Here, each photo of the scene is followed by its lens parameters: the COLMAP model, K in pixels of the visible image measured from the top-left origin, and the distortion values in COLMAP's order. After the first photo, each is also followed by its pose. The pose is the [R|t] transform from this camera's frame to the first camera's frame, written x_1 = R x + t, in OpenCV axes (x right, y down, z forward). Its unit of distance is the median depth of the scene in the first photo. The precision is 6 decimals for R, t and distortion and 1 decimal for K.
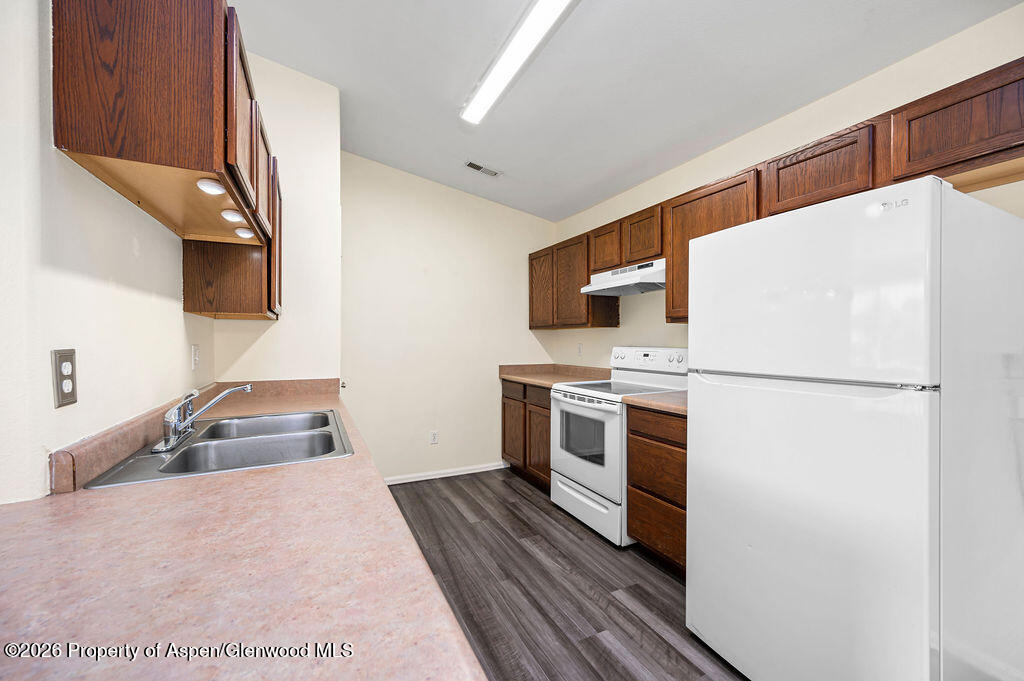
lens RADIAL K [[406.6, 0, 515.3], [0, 406.6, 339.7], [0, 0, 1]] dist [0.000402, 0.000072]
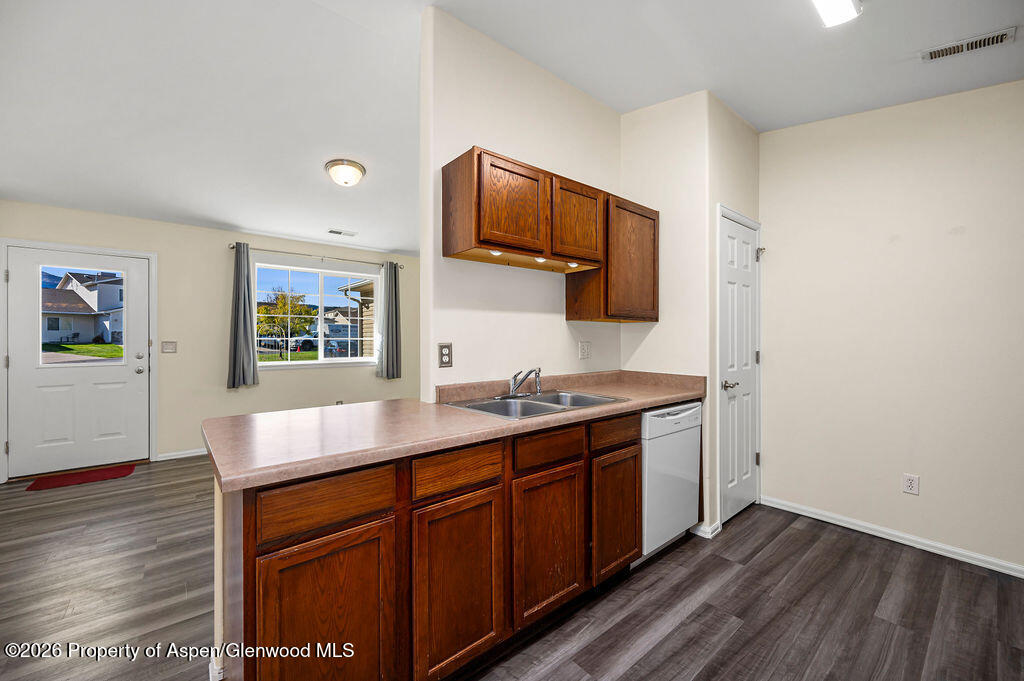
lens RADIAL K [[406.6, 0, 515.3], [0, 406.6, 339.7], [0, 0, 1]] dist [0.000402, 0.000072]
pose [[0.228988, 0.001805, -0.973427, 0.463052], [-0.000141, 0.999998, 0.001821, 0.000438], [0.973429, -0.000280, 0.228988, 0.322197]]
